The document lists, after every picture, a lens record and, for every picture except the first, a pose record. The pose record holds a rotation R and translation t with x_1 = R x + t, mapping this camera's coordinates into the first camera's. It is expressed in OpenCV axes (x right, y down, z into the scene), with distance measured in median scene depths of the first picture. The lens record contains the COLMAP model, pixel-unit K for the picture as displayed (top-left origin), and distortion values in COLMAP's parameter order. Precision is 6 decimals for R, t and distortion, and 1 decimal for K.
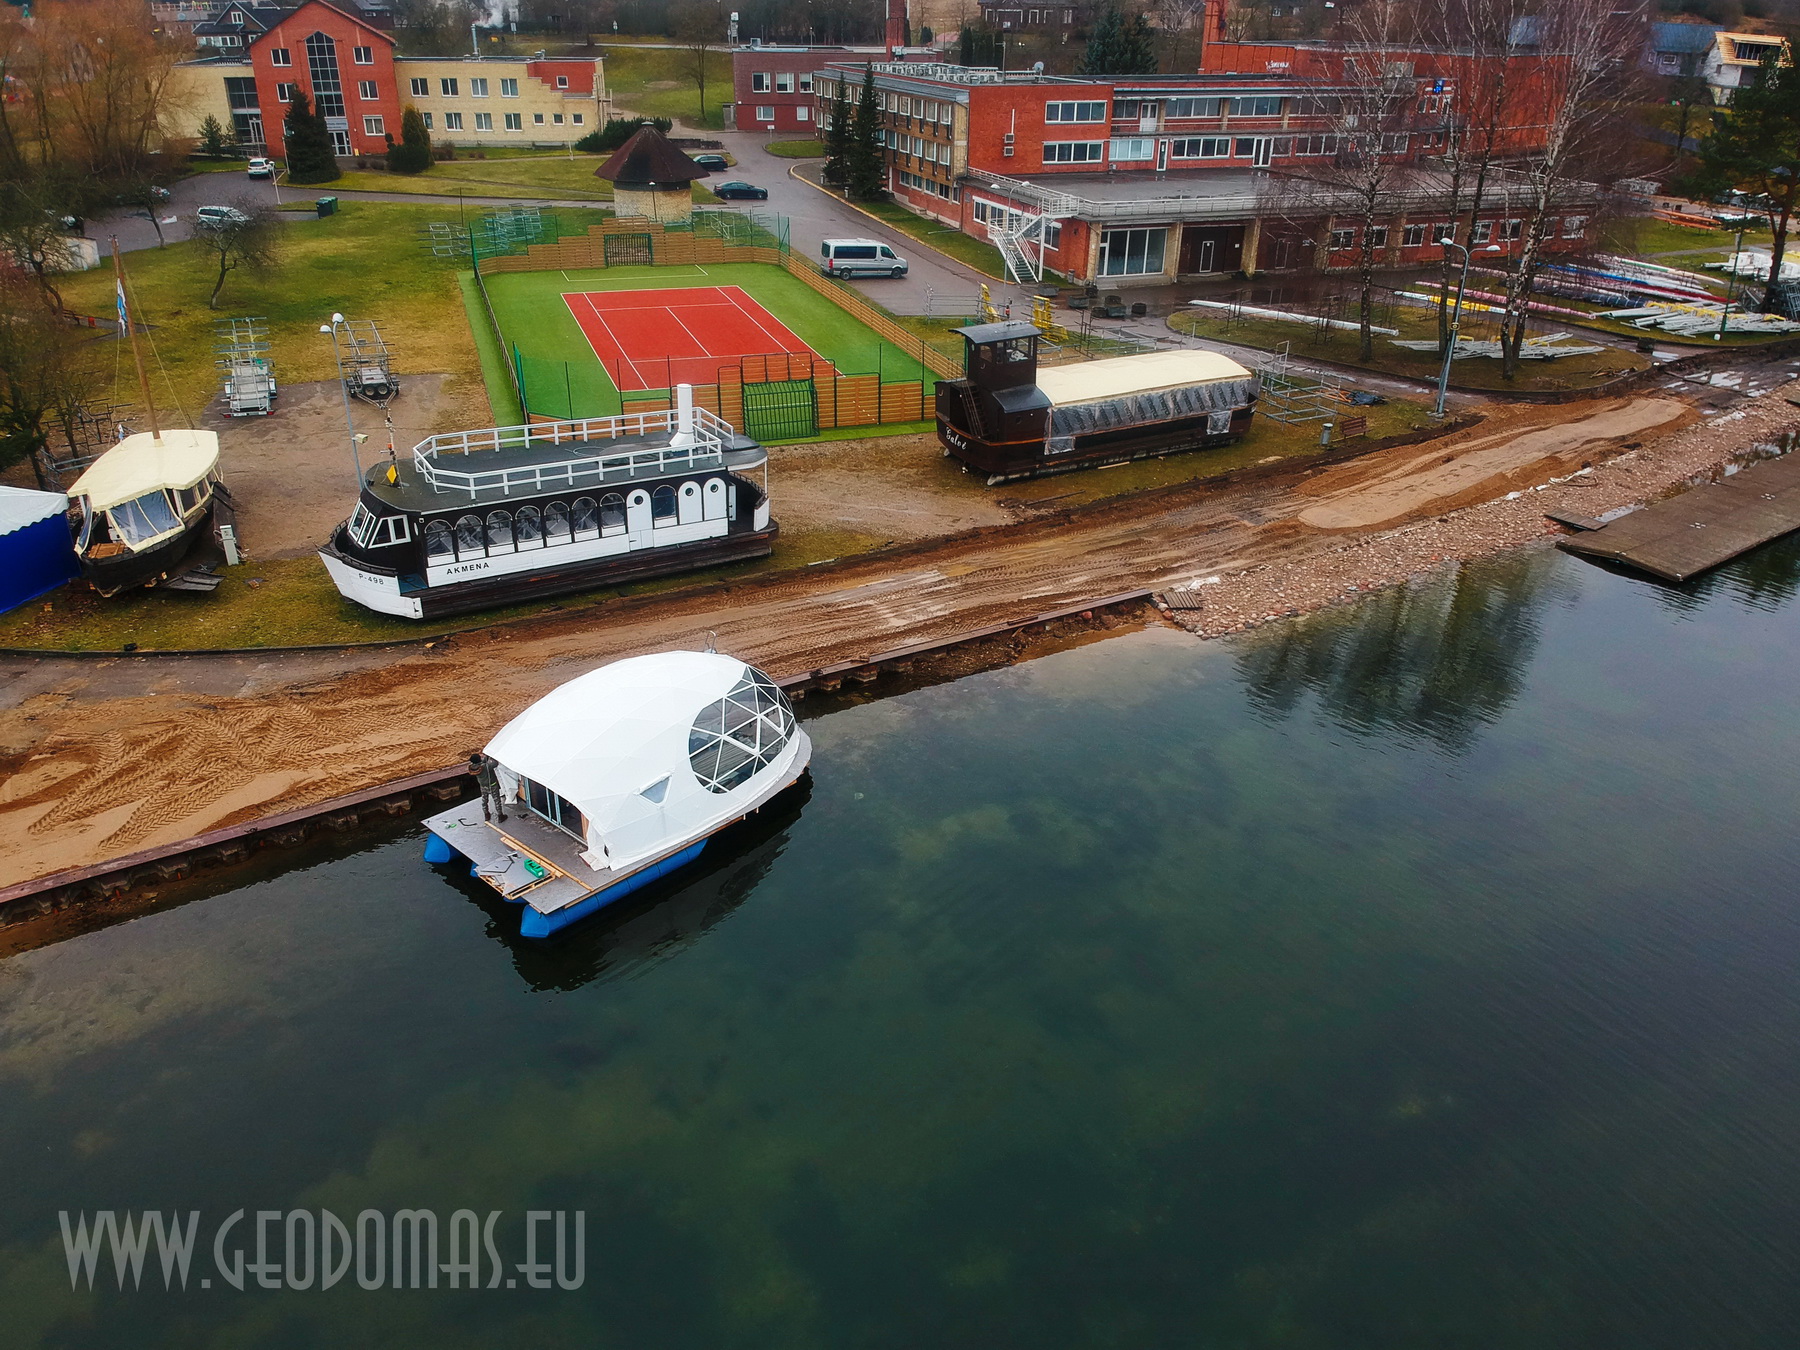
lens RADIAL K [[1298.6, 0, 905.9], [0, 1298.6, 677.9], [0, 0, 1]] dist [0.031812, -0.069163]
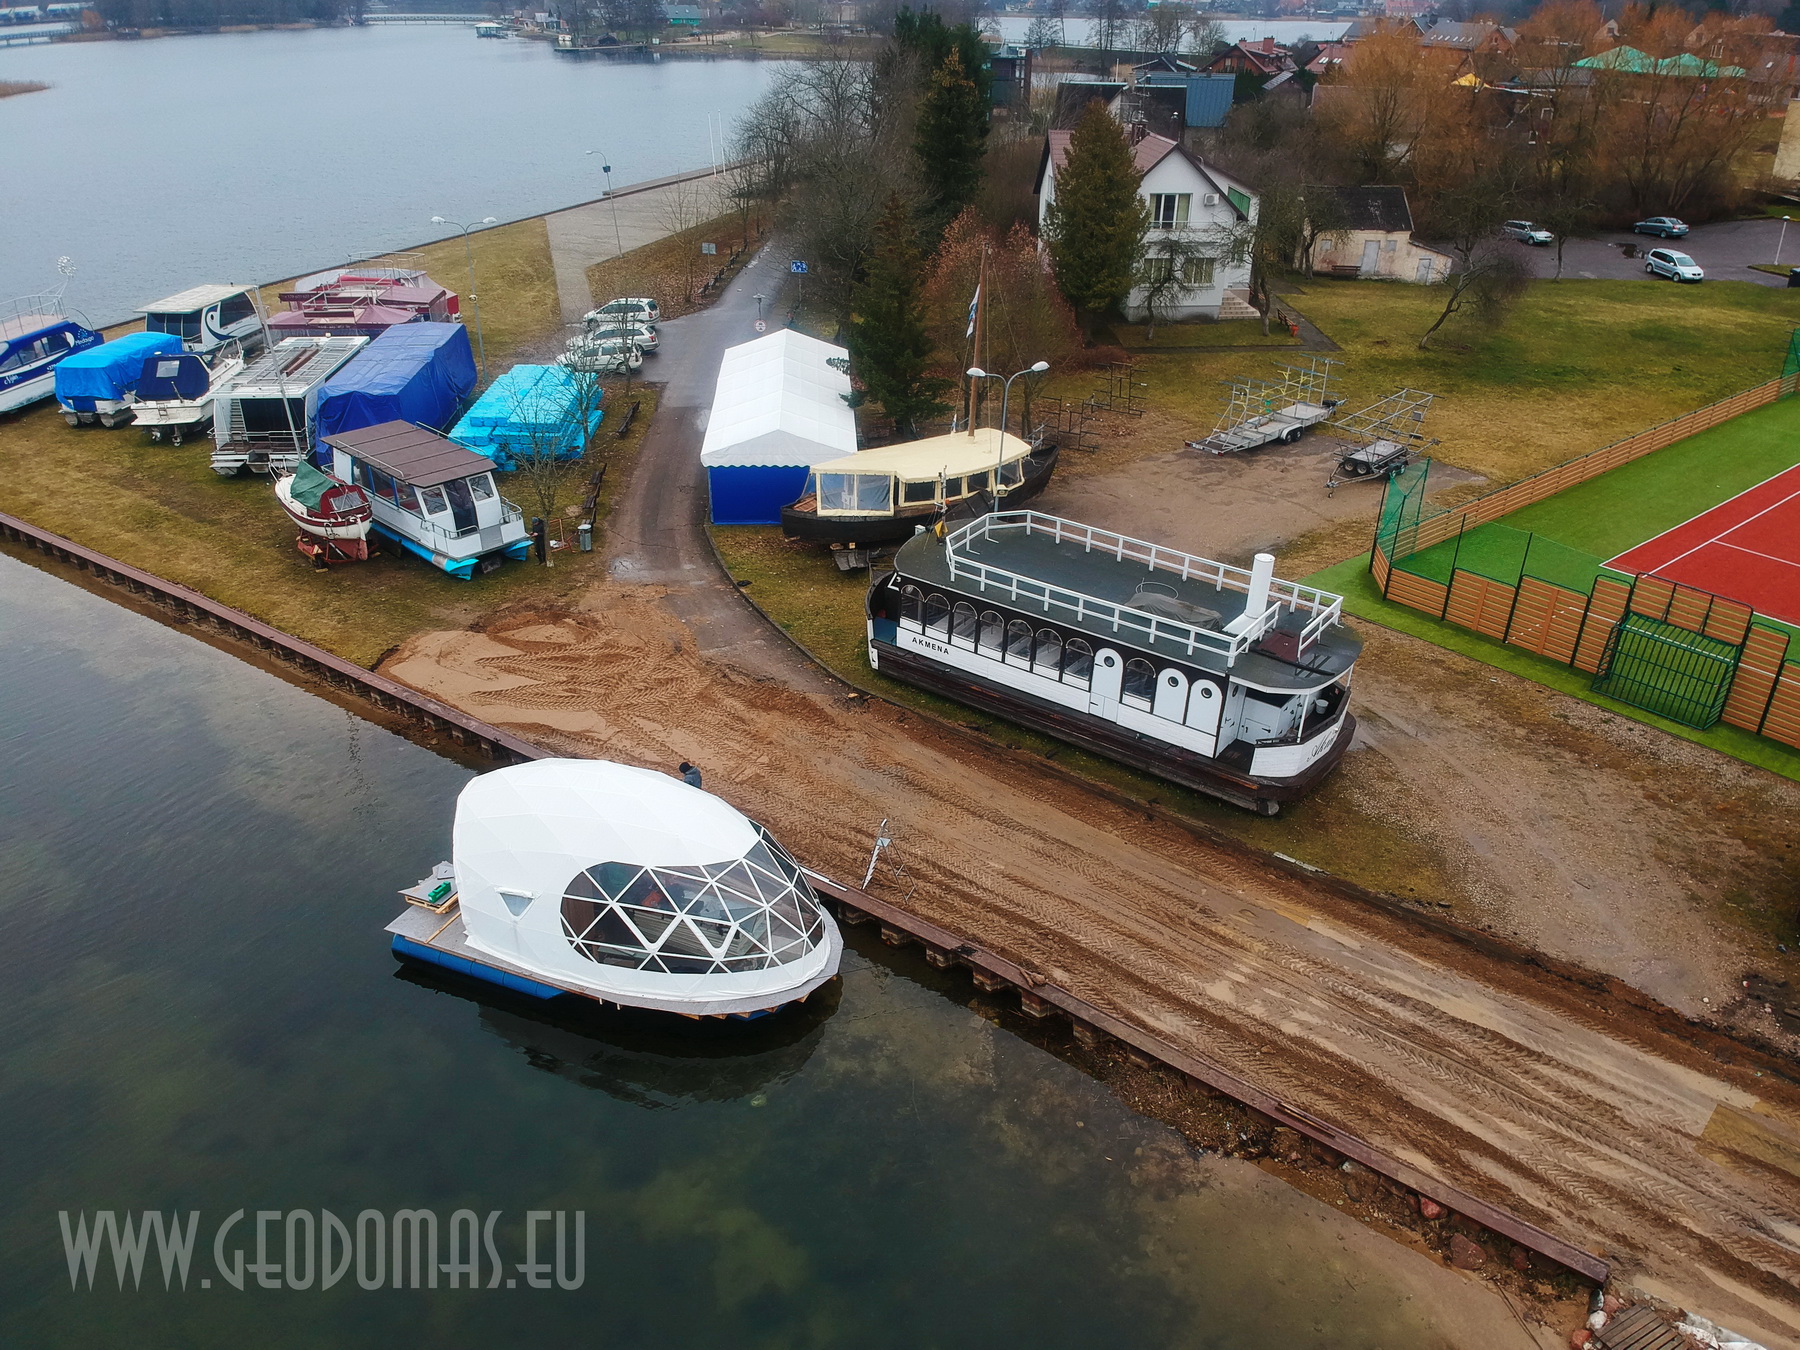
lens RADIAL K [[1298.6, 0, 906.1], [0, 1298.6, 676.9], [0, 0, 1]] dist [0.031812, -0.069163]
pose [[0.379574, 0.418951, -0.824866, 0.409057], [-0.436811, 0.867112, 0.239403, -0.265473], [0.815549, 0.269439, 0.512135, 0.494257]]
